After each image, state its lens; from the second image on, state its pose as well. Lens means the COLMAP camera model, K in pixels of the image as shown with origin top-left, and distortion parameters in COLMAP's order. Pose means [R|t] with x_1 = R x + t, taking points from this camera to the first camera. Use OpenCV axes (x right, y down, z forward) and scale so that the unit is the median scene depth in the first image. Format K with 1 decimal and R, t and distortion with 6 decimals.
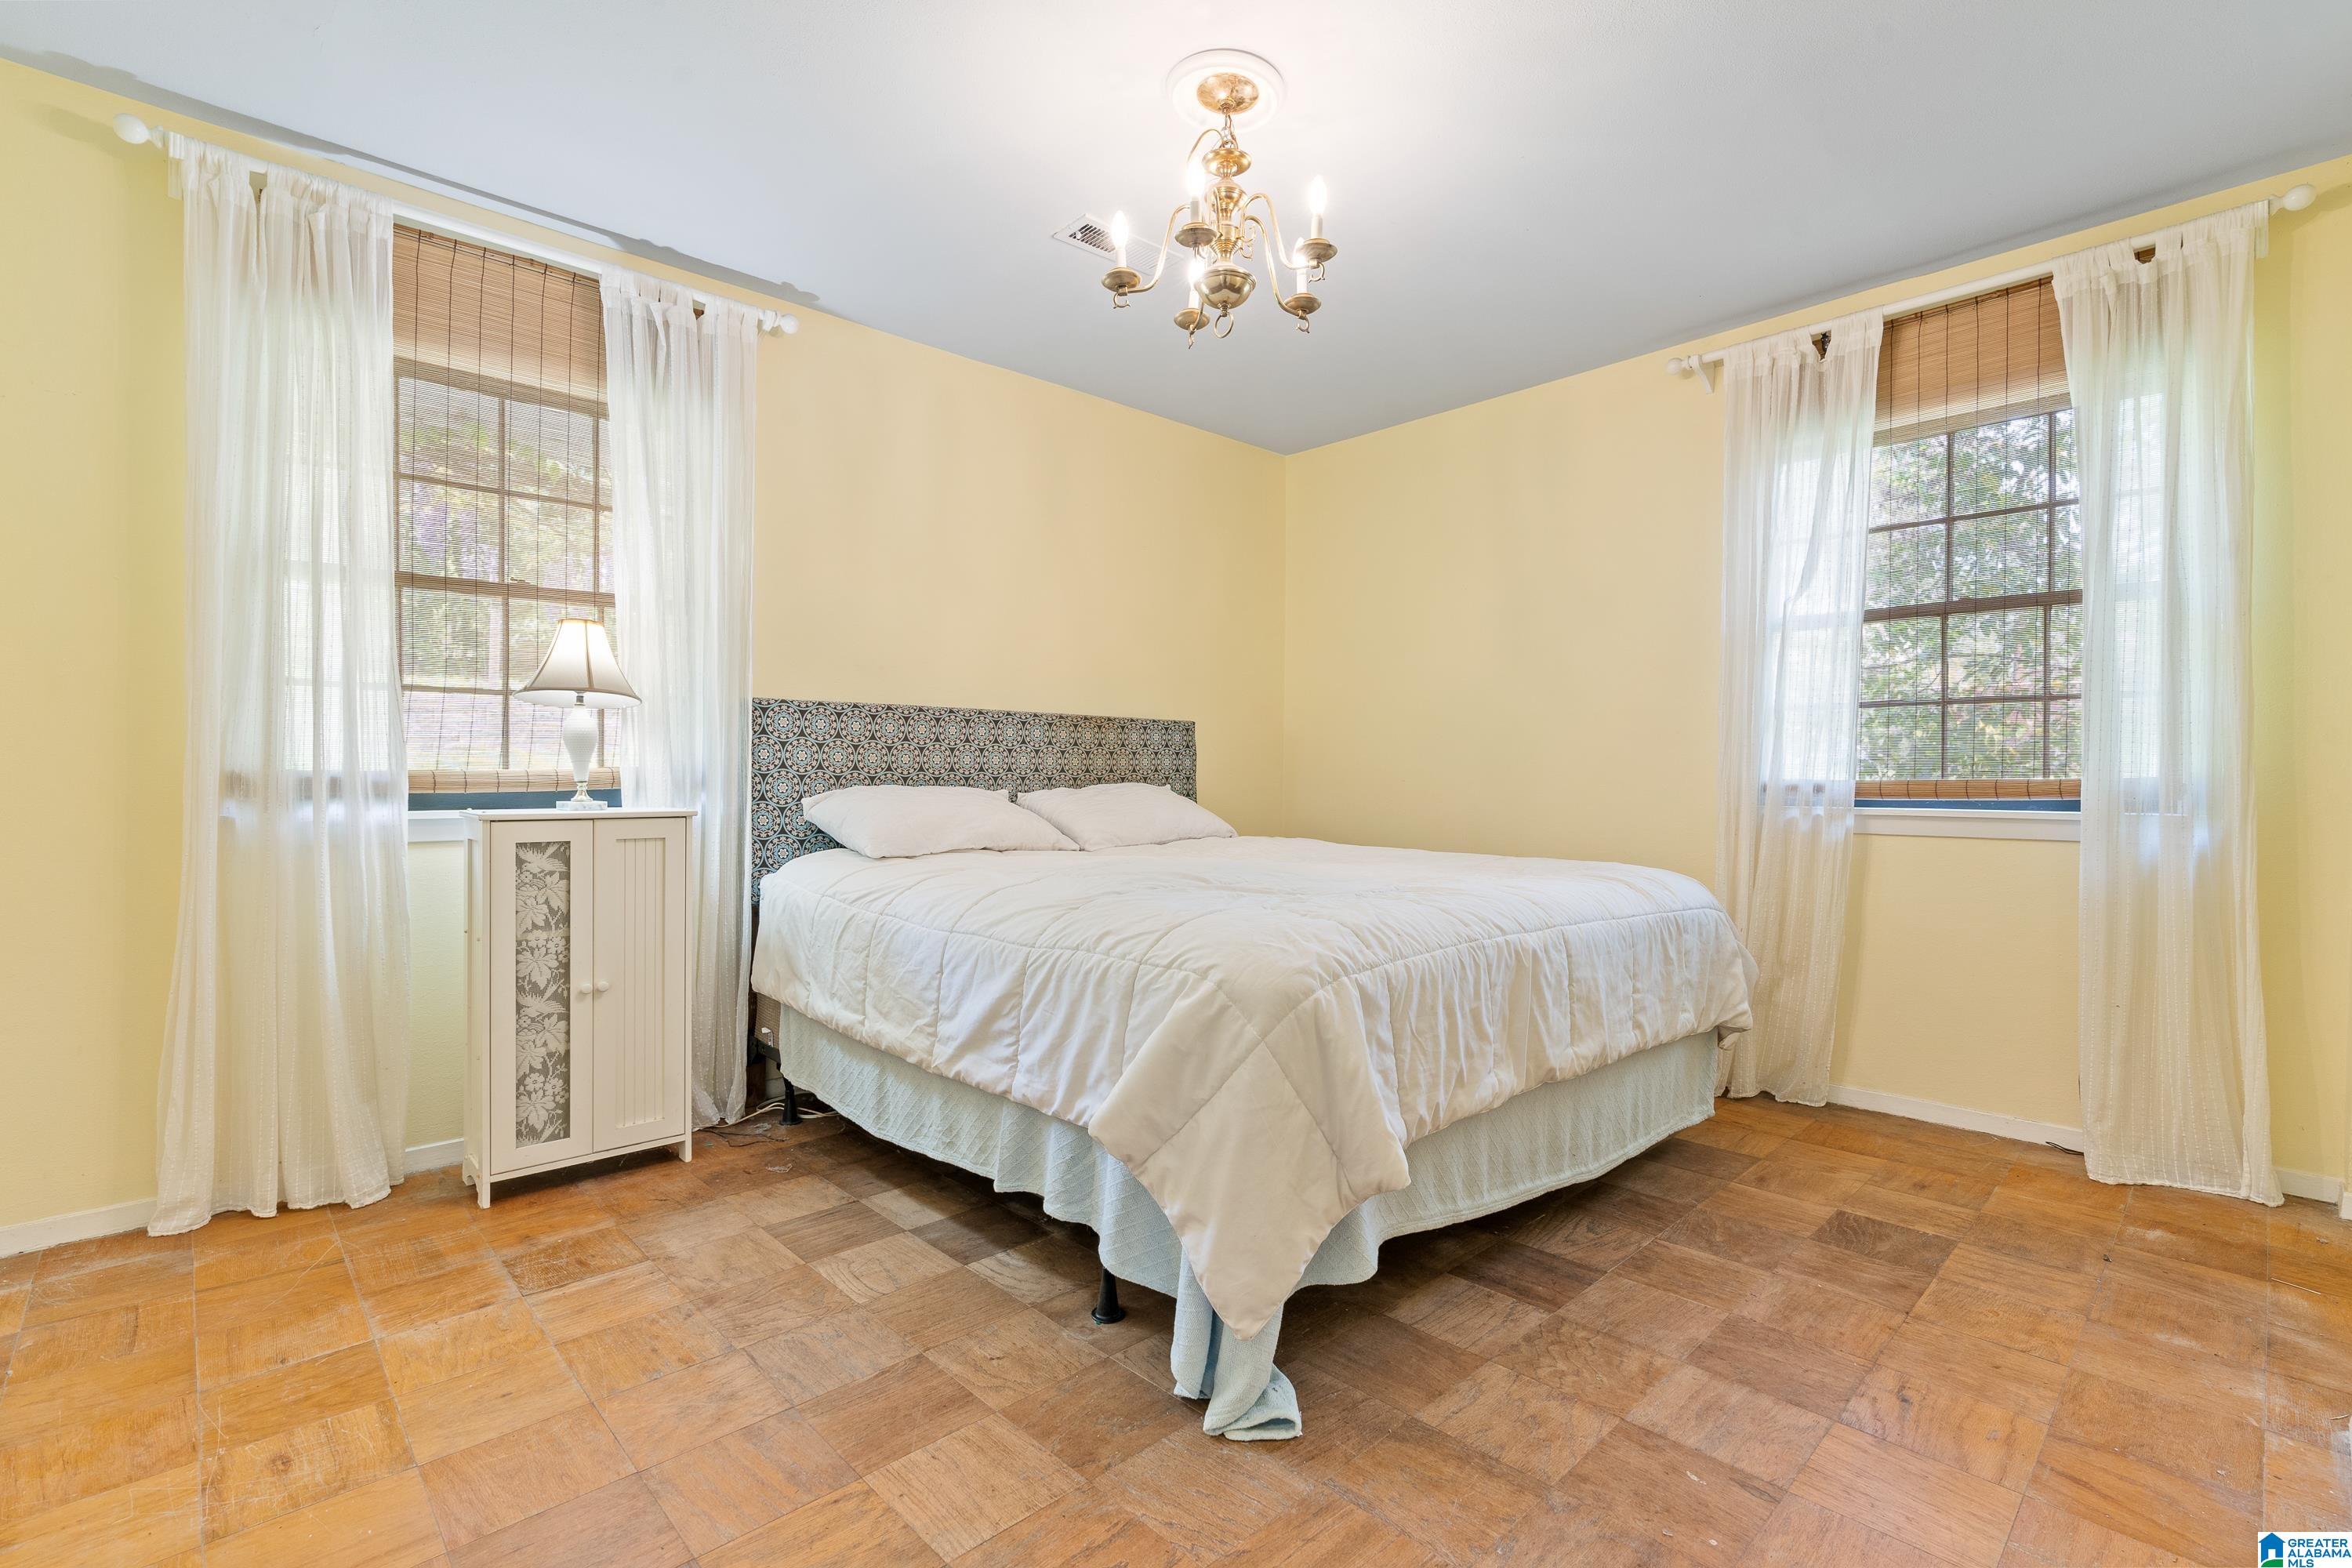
lens RADIAL K [[1047.0, 0, 1174.1], [0, 1047.0, 782.8], [0, 0, 1]] dist [-0.000901, -0.000570]
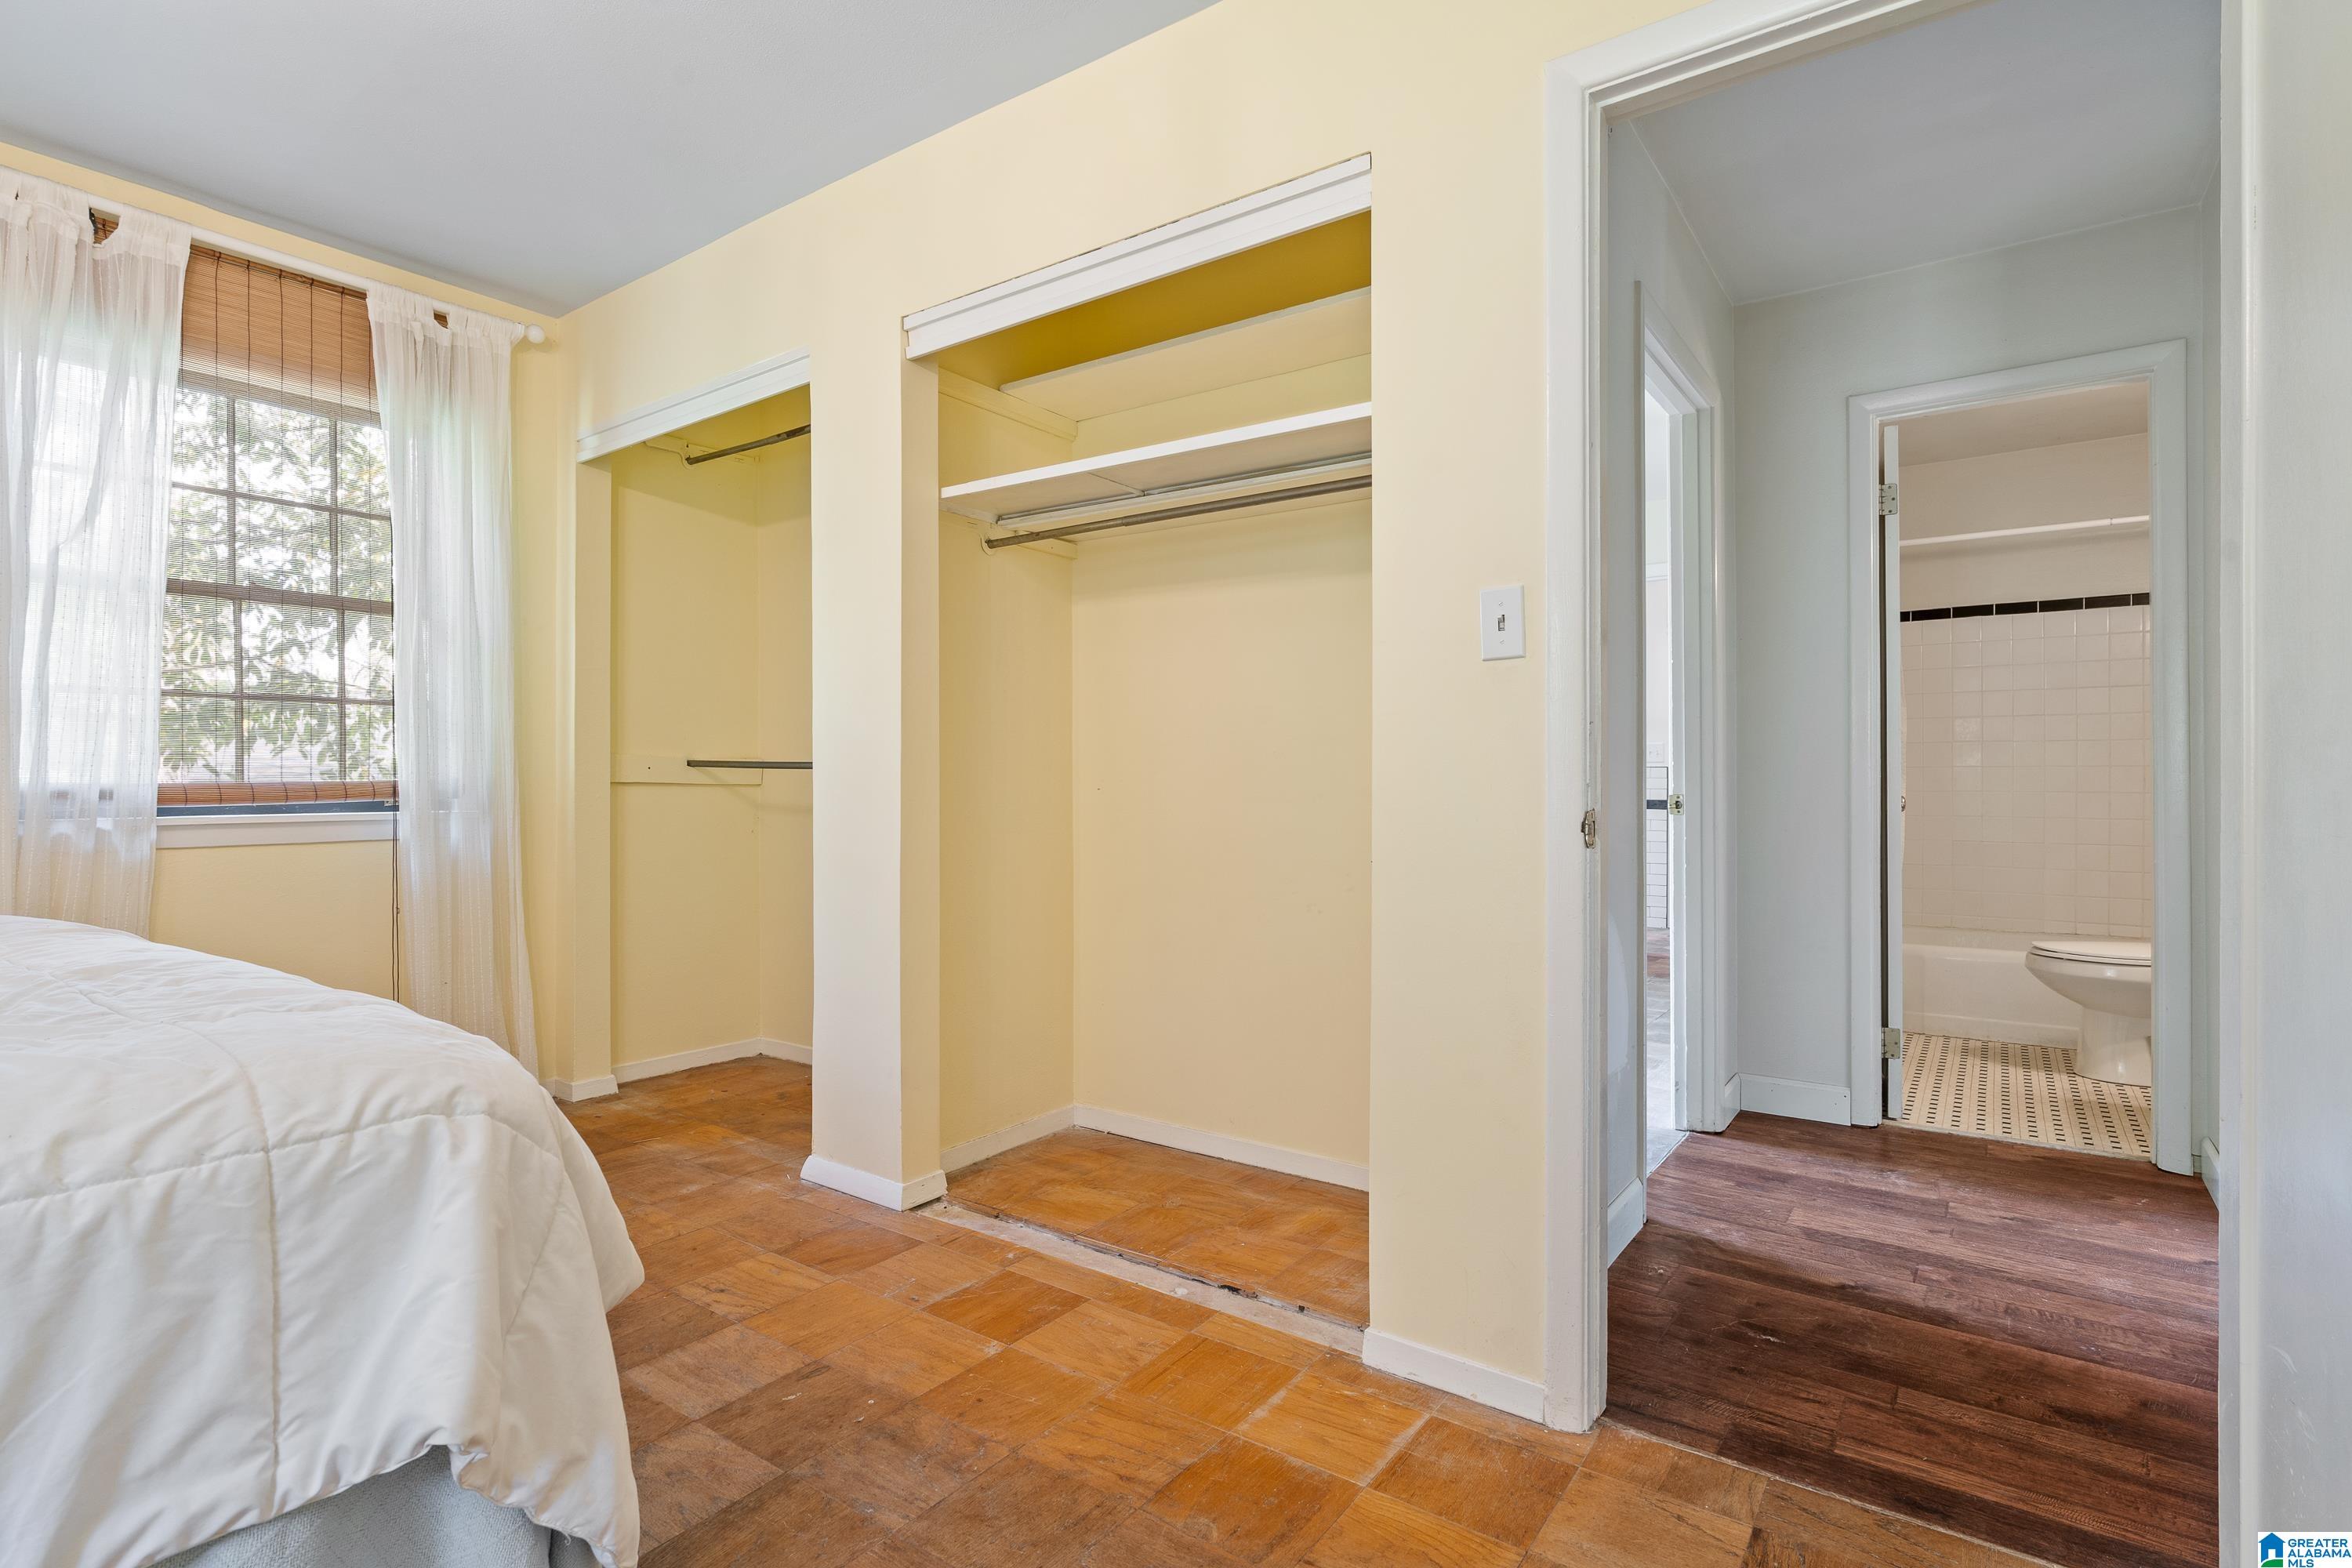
lens RADIAL K [[1142.1, 0, 1173.5], [0, 1142.1, 778.4], [0, 0, 1]] dist [-0.002263, -0.000177]
pose [[-0.184058, -0.001451, 0.982914, -0.408297], [0.008791, 0.999956, 0.003122, -0.002571], [-0.982876, 0.009216, -0.184037, 0.420768]]
